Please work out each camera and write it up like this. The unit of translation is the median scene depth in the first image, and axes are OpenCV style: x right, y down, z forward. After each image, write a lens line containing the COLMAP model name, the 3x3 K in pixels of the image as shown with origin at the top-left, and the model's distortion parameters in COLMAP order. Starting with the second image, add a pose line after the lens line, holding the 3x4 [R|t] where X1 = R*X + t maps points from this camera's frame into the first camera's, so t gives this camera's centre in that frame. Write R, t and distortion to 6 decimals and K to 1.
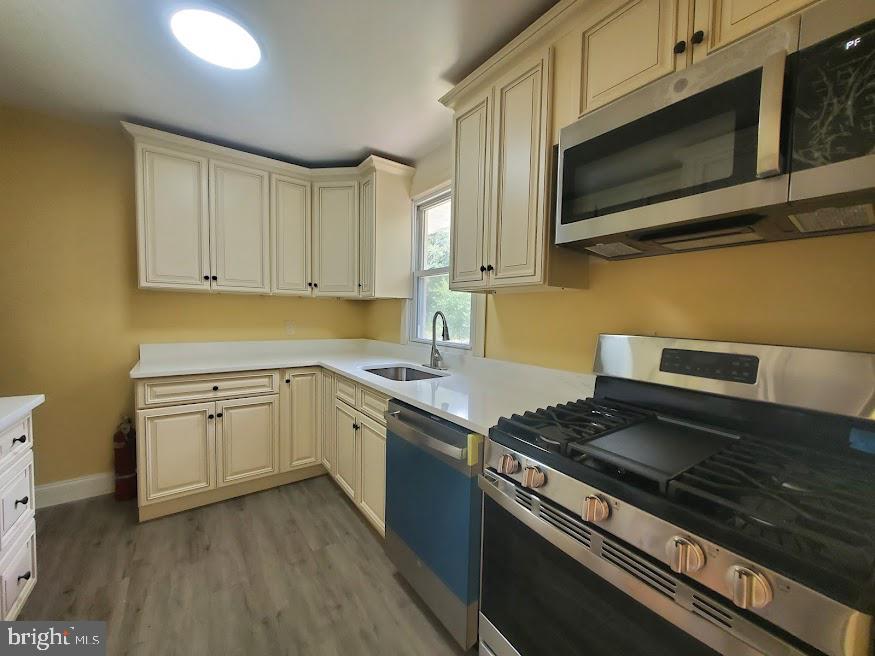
lens RADIAL K [[347.3, 0, 441.7], [0, 347.3, 333.1], [0, 0, 1]] dist [-0.000248, -0.000542]
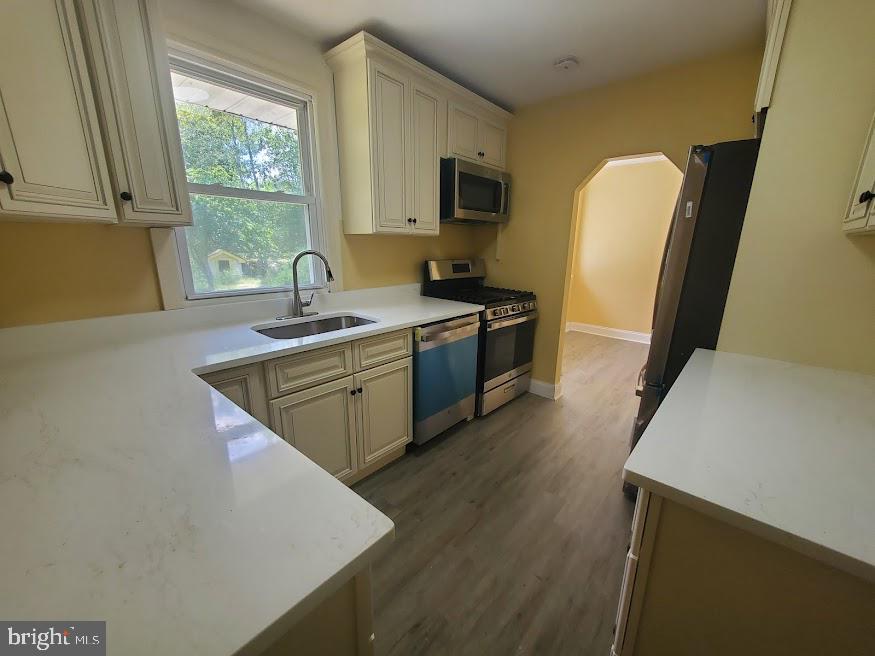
lens RADIAL K [[347.3, 0, 441.7], [0, 347.3, 333.1], [0, 0, 1]] dist [-0.000248, -0.000542]
pose [[-0.223409, -0.264316, 0.938203, -1.309331], [0.034253, 0.959808, 0.278559, -0.129385], [-0.974123, 0.094369, -0.205376, 1.163196]]
